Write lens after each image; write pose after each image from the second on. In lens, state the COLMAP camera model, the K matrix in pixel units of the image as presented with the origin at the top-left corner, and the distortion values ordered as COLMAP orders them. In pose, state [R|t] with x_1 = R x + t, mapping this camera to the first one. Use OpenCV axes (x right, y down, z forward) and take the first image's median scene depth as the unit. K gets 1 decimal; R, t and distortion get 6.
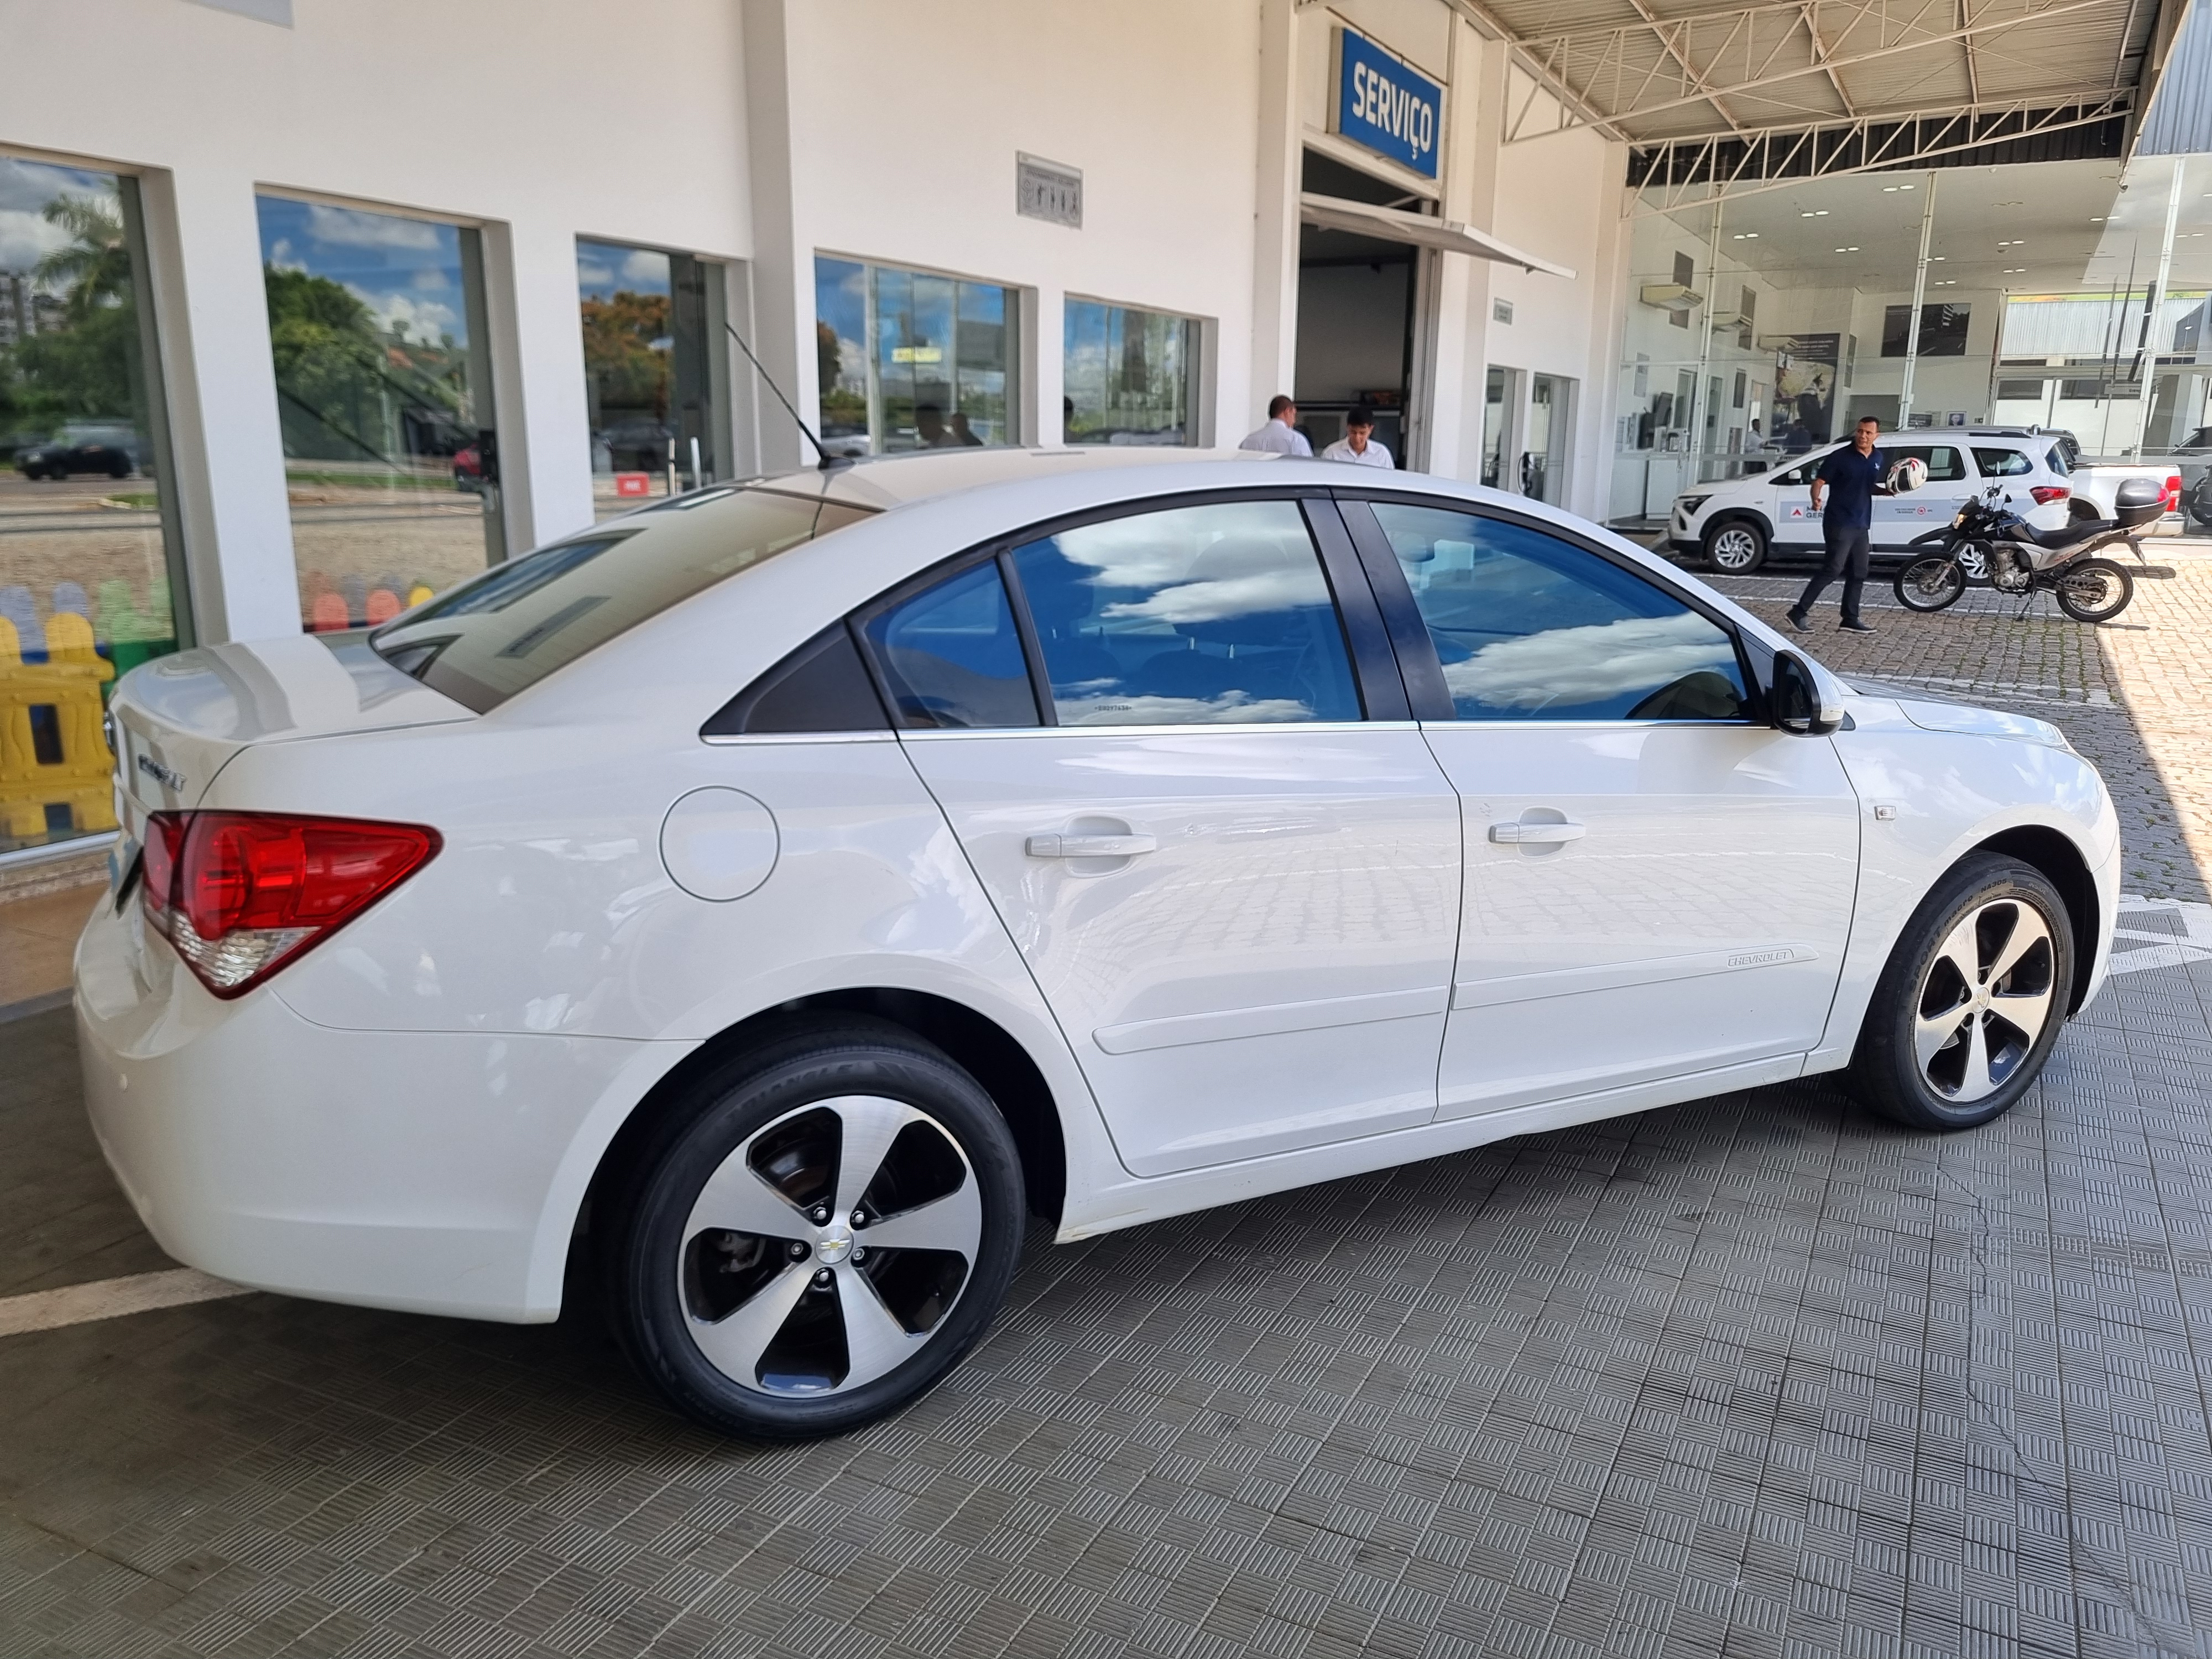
lens RADIAL K [[1734.1, 0, 1104.7], [0, 1734.1, 865.6], [0, 0, 1]] dist [0.026525, -0.006974]
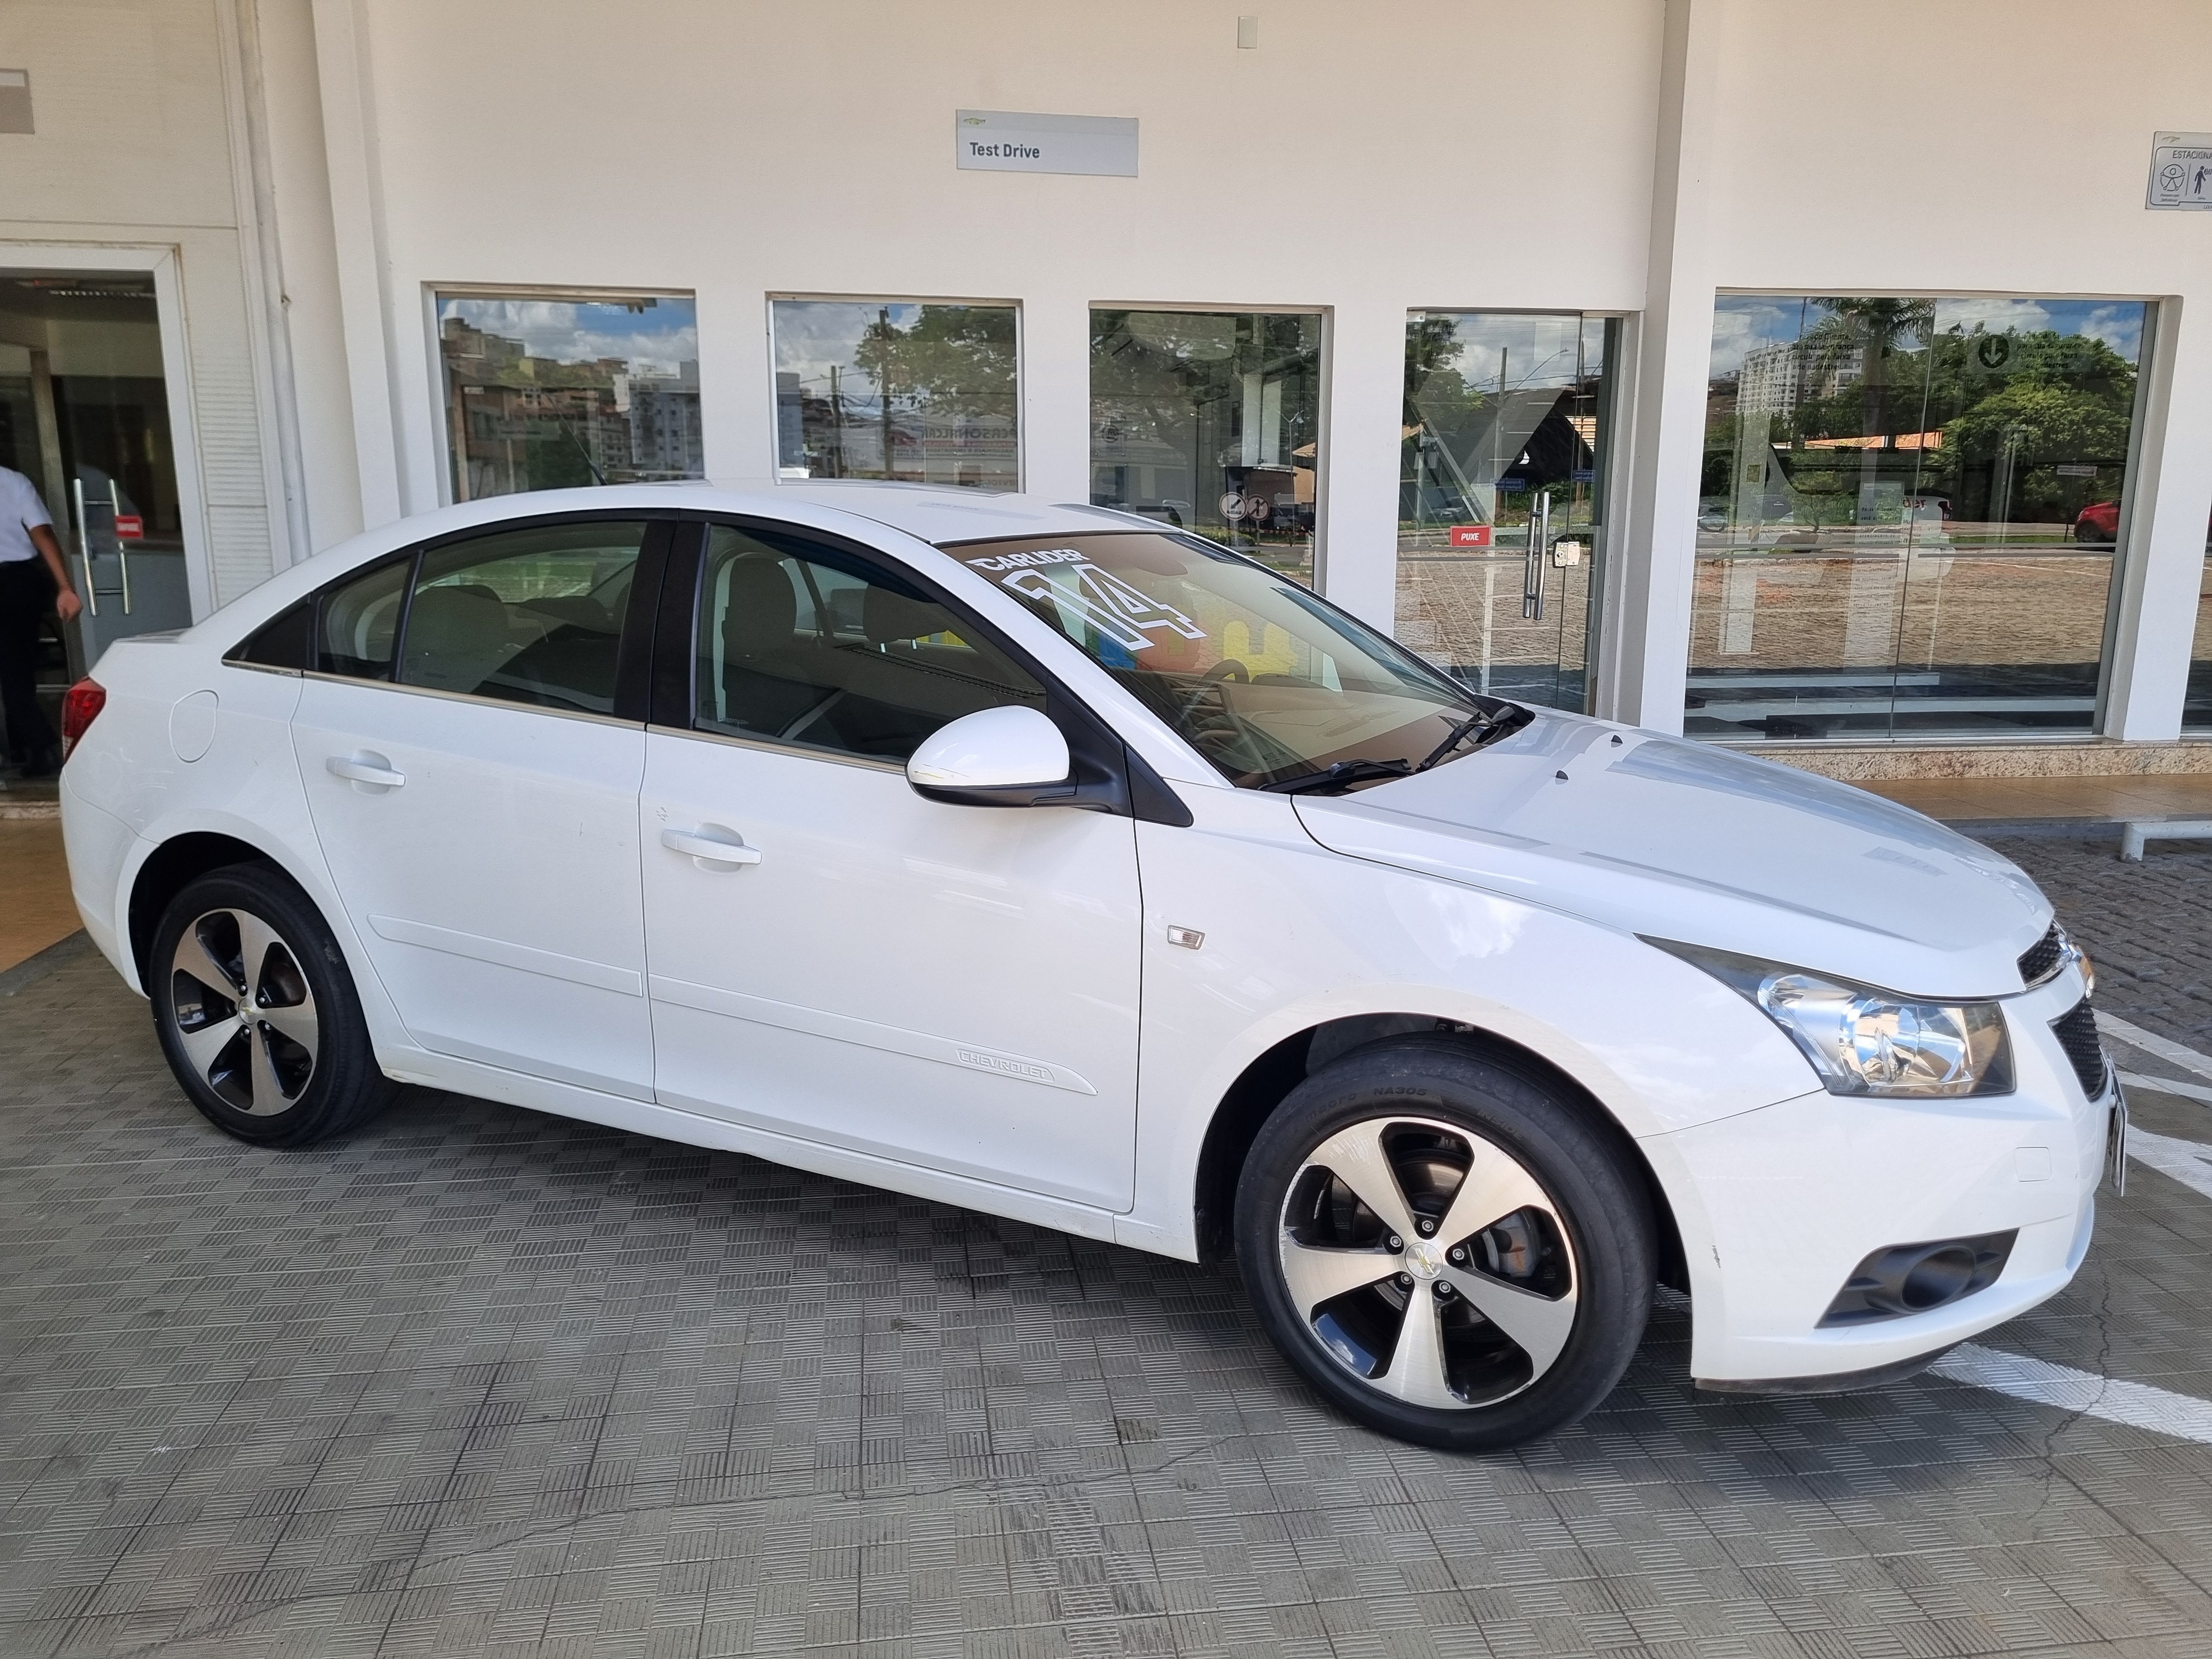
lens RADIAL K [[1682.0, 0, 1106.0], [0, 1682.0, 829.5], [0, 0, 1]] dist [-0.000457, -0.002126]
pose [[0.577710, 0.156312, -0.801136, 1.254771], [-0.191530, 0.980049, 0.053106, -0.135140], [0.793453, 0.122762, 0.596122, 0.638931]]
